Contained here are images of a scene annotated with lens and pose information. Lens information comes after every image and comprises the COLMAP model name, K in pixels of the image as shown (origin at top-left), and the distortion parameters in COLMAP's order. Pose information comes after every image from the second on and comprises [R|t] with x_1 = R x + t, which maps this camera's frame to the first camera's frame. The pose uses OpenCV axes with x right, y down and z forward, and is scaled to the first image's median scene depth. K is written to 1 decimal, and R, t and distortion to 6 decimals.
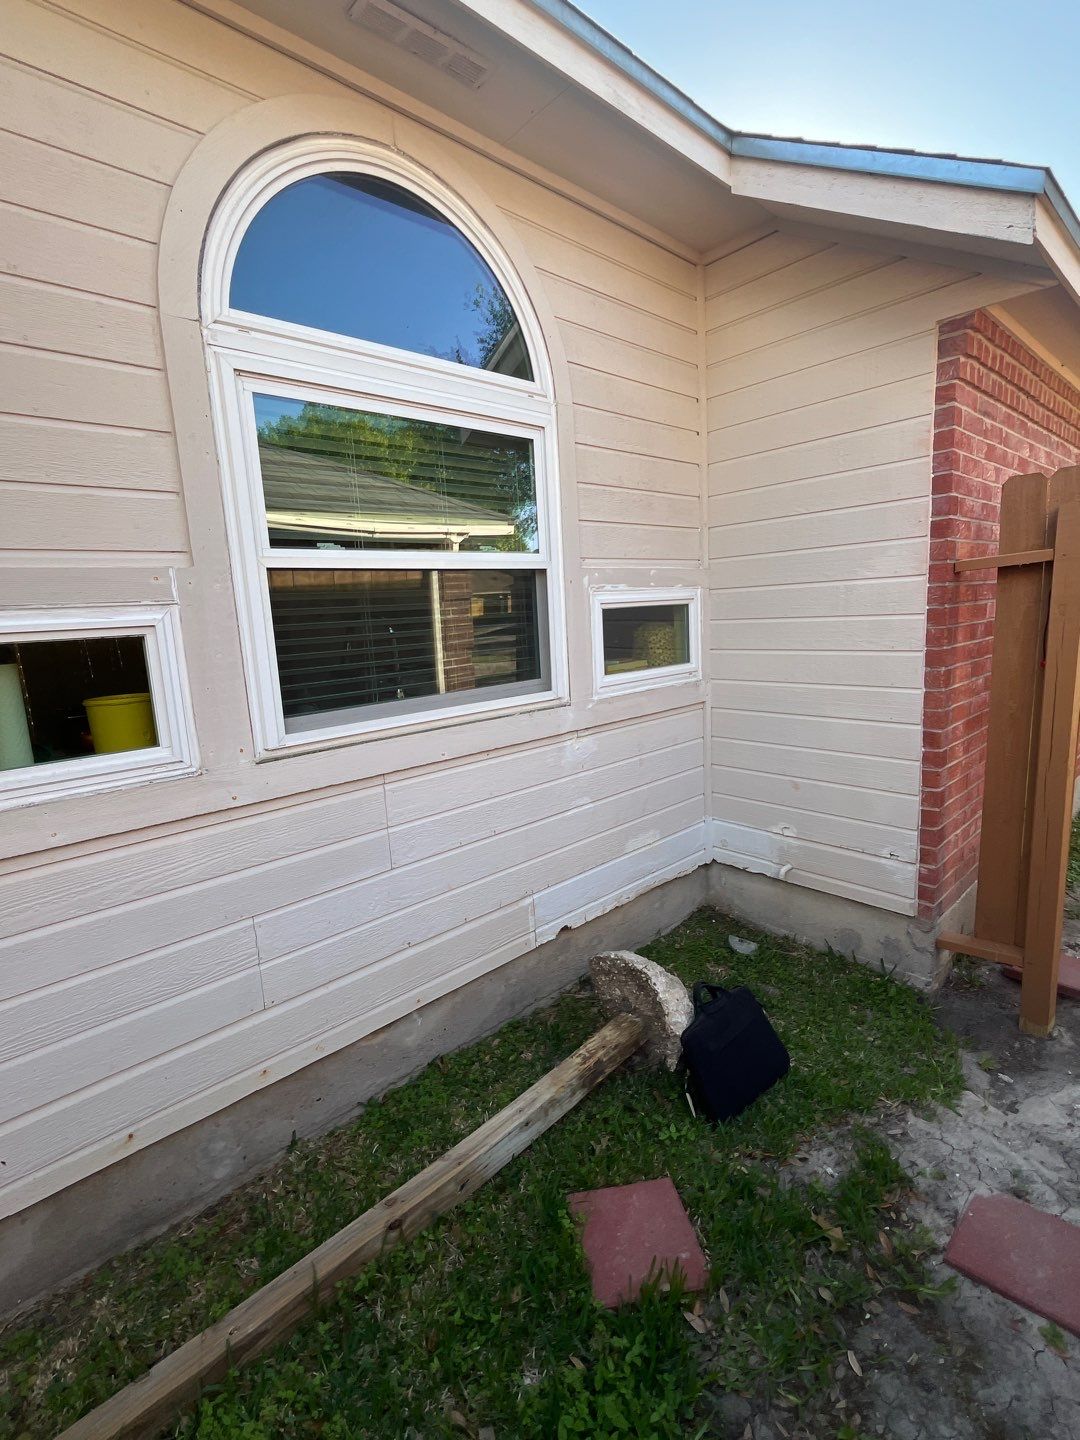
lens RADIAL K [[669.4, 0, 542.3], [0, 669.4, 717.7], [0, 0, 1]] dist [-0.003081, -0.000124]
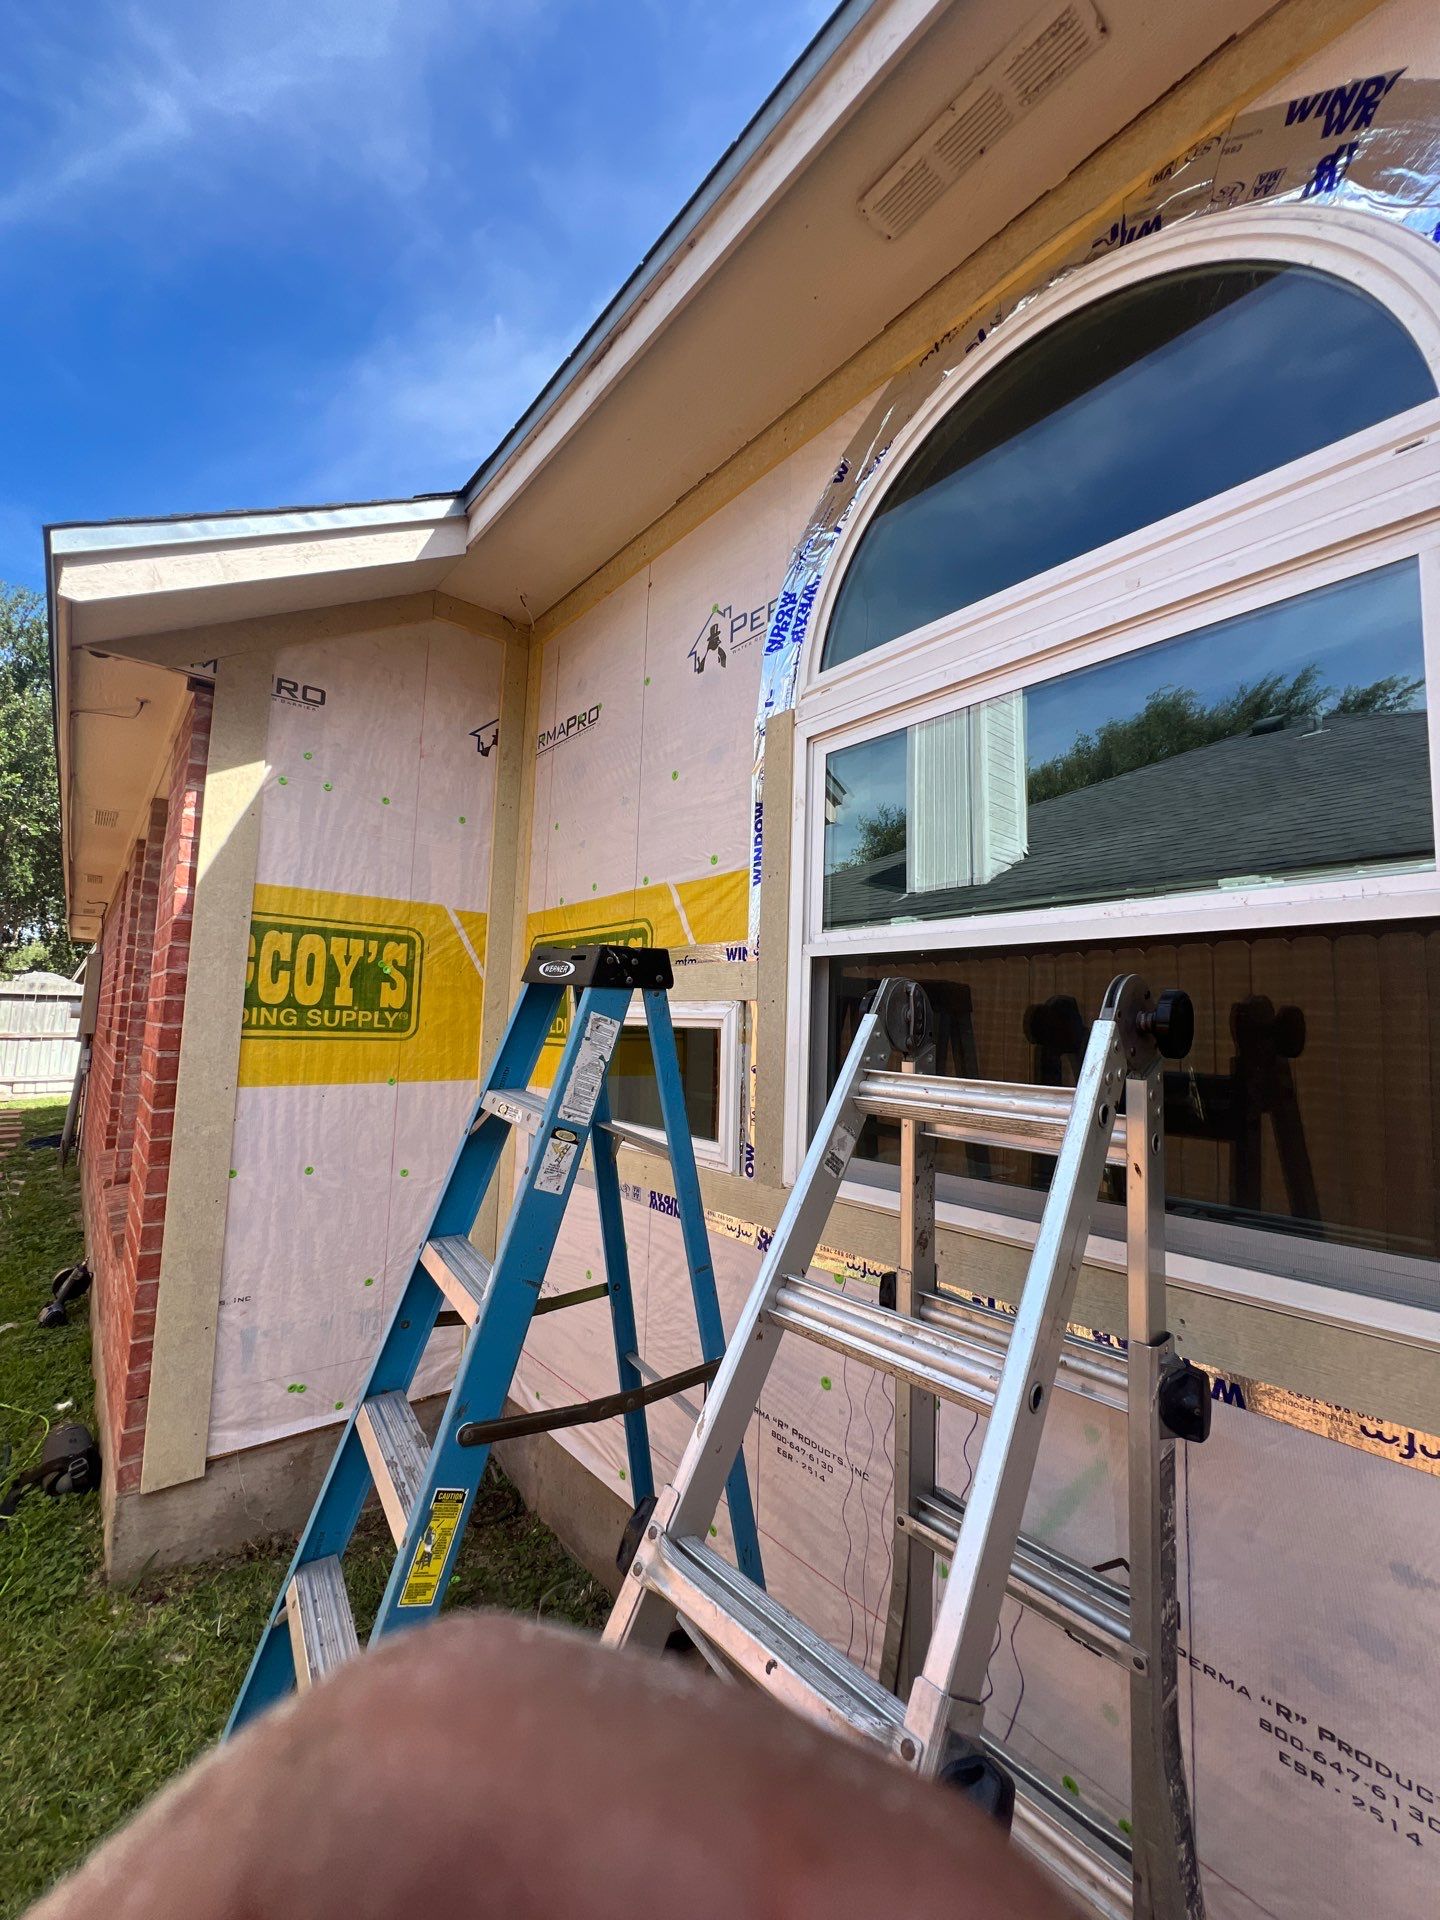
lens RADIAL K [[769.3, 0, 725.2], [0, 769.3, 955.4], [0, 0, 1]] dist [-0.002228, 0.000306]
pose [[-0.040123, -0.042857, -0.998275, 0.433837], [-0.190246, 0.981131, -0.034475, -0.145873], [0.980916, 0.188535, -0.047520, 0.788901]]
